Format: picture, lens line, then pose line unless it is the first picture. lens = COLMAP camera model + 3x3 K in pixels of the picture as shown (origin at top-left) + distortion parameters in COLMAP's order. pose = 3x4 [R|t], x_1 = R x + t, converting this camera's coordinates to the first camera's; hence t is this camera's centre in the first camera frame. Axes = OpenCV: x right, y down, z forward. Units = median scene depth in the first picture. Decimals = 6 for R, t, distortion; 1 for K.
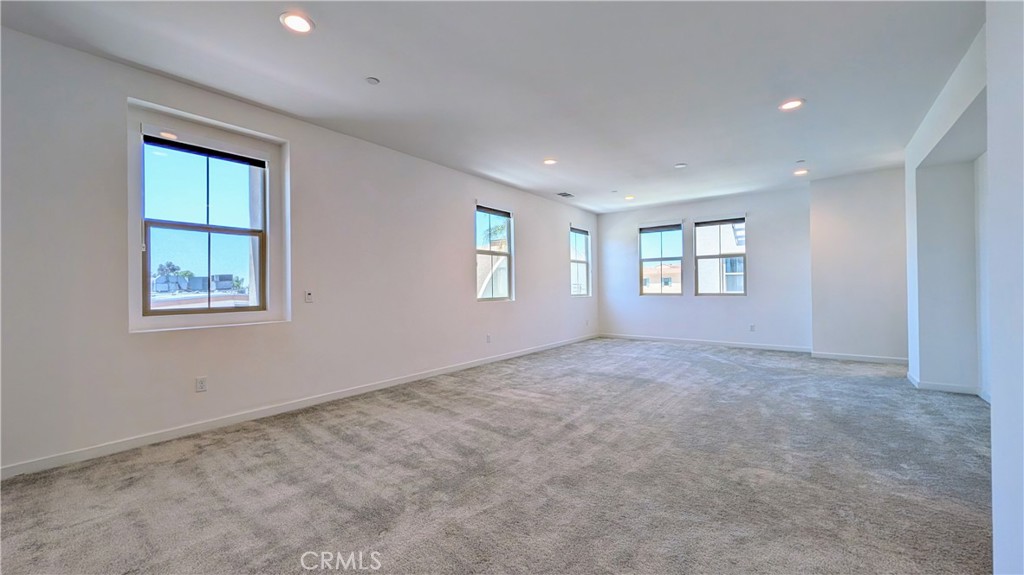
lens RADIAL K [[392.3, 0, 503.9], [0, 392.3, 285.3], [0, 0, 1]] dist [0.001978, 0.000055]
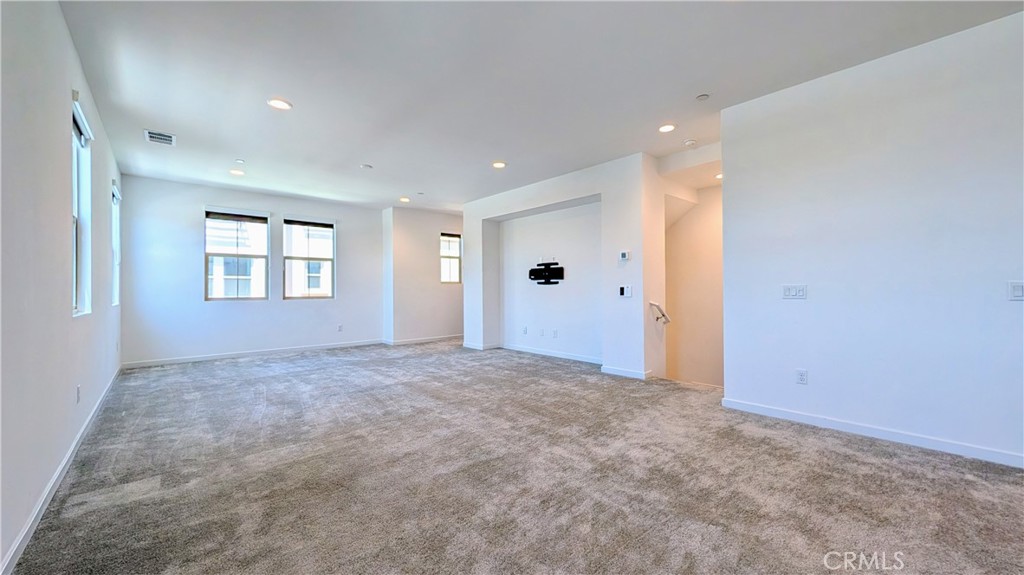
lens RADIAL K [[392.3, 0, 521.1], [0, 392.3, 284.7], [0, 0, 1]] dist [0.001978, 0.000055]
pose [[0.168825, 0.022122, 0.985398, -0.306962], [-0.000040, 0.999748, -0.022437, 0.012444], [-0.985646, 0.003749, 0.168784, 0.294668]]
